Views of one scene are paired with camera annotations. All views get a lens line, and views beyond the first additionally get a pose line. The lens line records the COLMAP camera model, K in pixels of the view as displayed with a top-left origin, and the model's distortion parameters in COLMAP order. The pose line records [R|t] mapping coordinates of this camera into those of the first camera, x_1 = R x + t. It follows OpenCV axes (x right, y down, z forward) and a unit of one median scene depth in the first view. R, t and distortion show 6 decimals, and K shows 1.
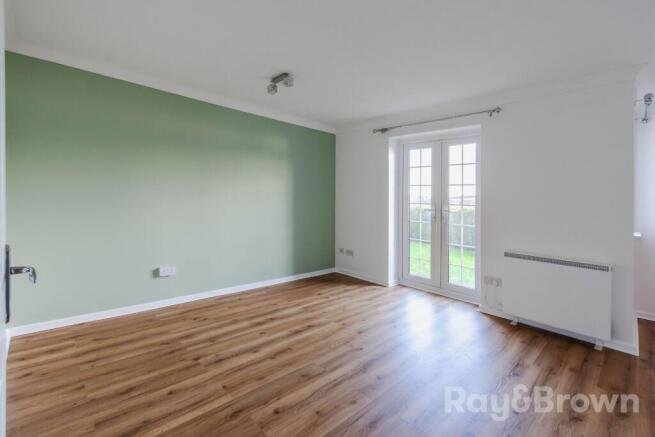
lens RADIAL K [[289.3, 0, 335.1], [0, 289.3, 197.5], [0, 0, 1]] dist [-0.000296, -0.000565]
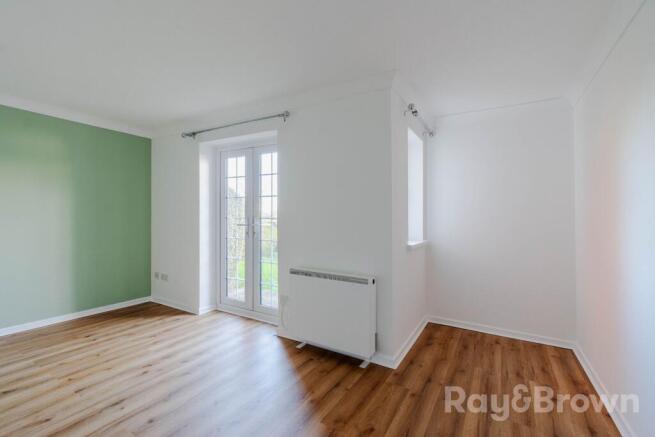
lens RADIAL K [[286.3, 0, 324.4], [0, 286.3, 213.7], [0, 0, 1]] dist [0.000250, -0.000291]
pose [[0.965799, -0.019225, 0.258577, 0.364143], [0.018232, 0.999814, 0.006238, 0.007847], [-0.258649, -0.001311, 0.965971, 0.078016]]
